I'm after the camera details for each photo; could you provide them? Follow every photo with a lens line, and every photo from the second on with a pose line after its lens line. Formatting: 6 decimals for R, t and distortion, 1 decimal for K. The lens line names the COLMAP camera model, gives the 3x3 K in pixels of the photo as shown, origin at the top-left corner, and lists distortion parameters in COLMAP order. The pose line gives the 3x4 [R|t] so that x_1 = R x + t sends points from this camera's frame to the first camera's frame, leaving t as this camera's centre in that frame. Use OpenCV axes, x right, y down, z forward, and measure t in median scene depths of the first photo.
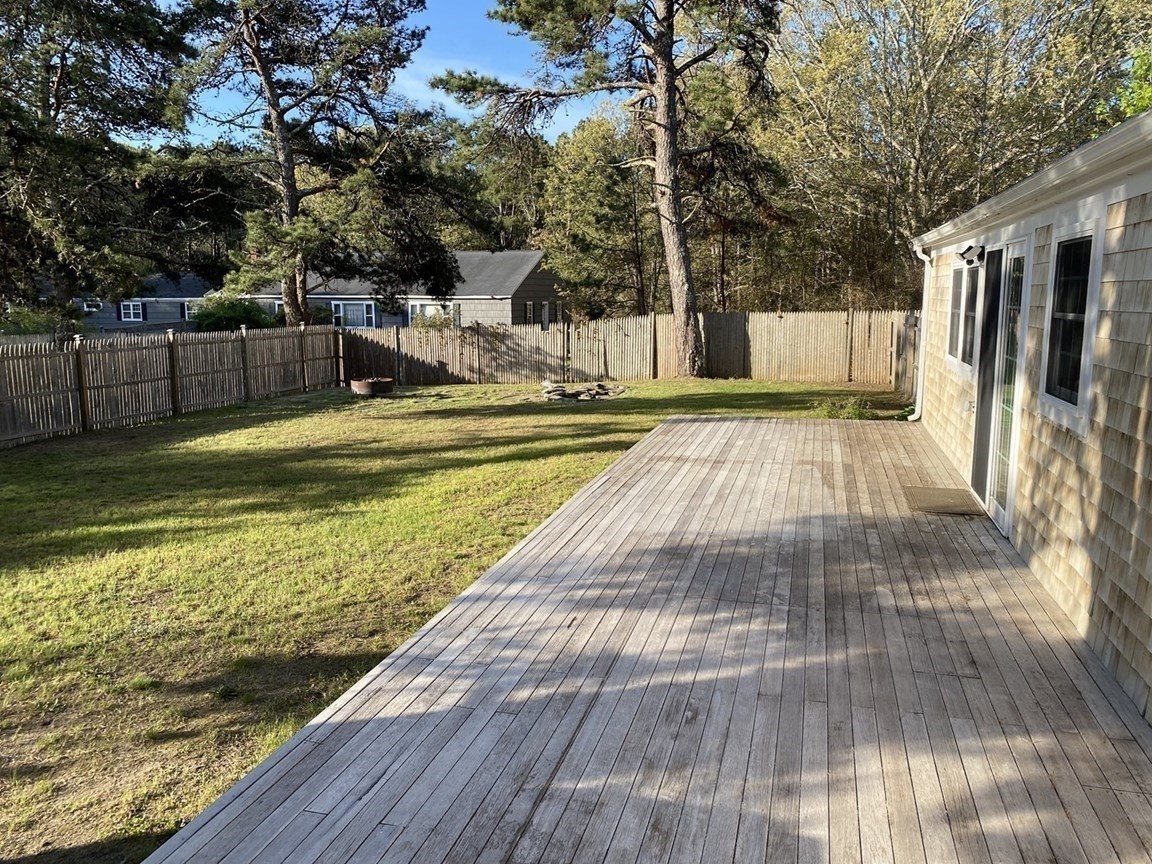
lens RADIAL K [[867.5, 0, 574.3], [0, 867.5, 459.2], [0, 0, 1]] dist [-0.007181, -0.010258]
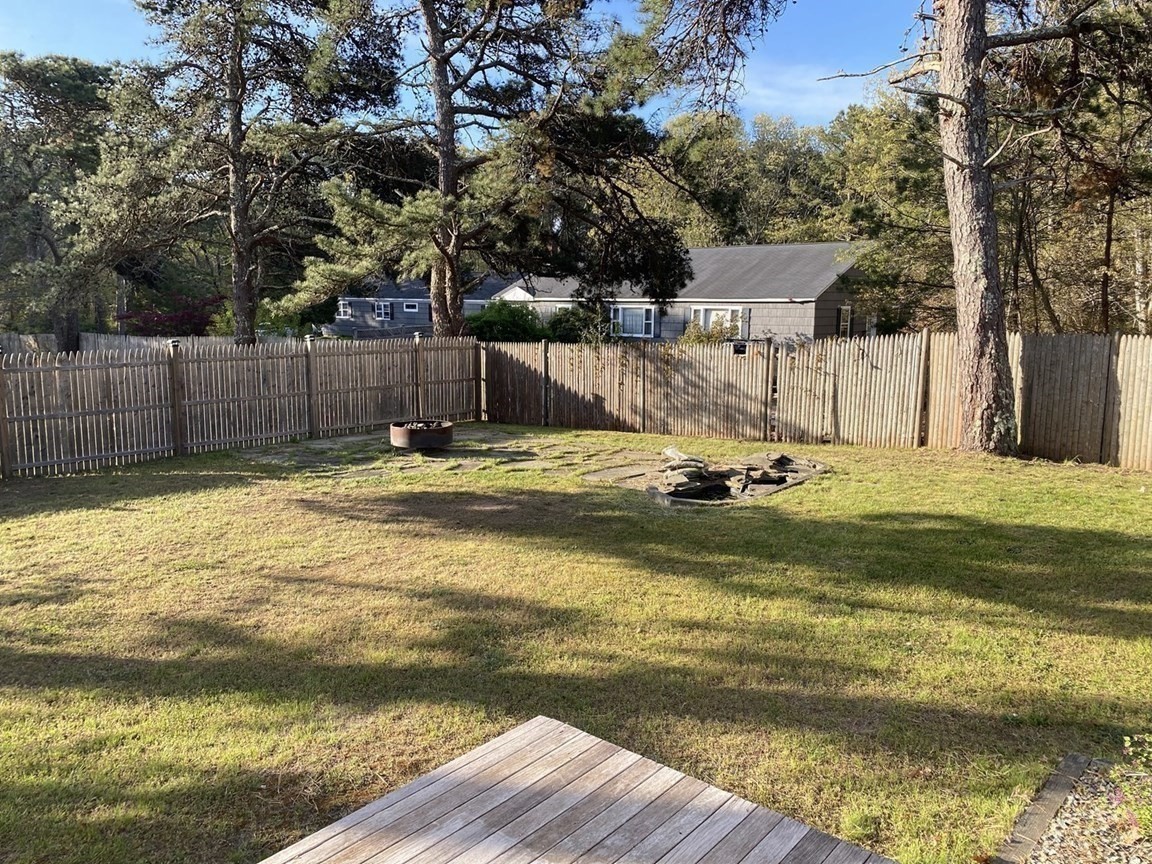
lens RADIAL K [[881.5, 0, 575.1], [0, 881.5, 417.4], [0, 0, 1]] dist [0.061607, -0.078071]
pose [[0.911391, 0.062196, -0.406814, 0.118950], [-0.083920, 0.995831, -0.035760, -0.071085], [0.402894, 0.066731, 0.912811, 0.376174]]
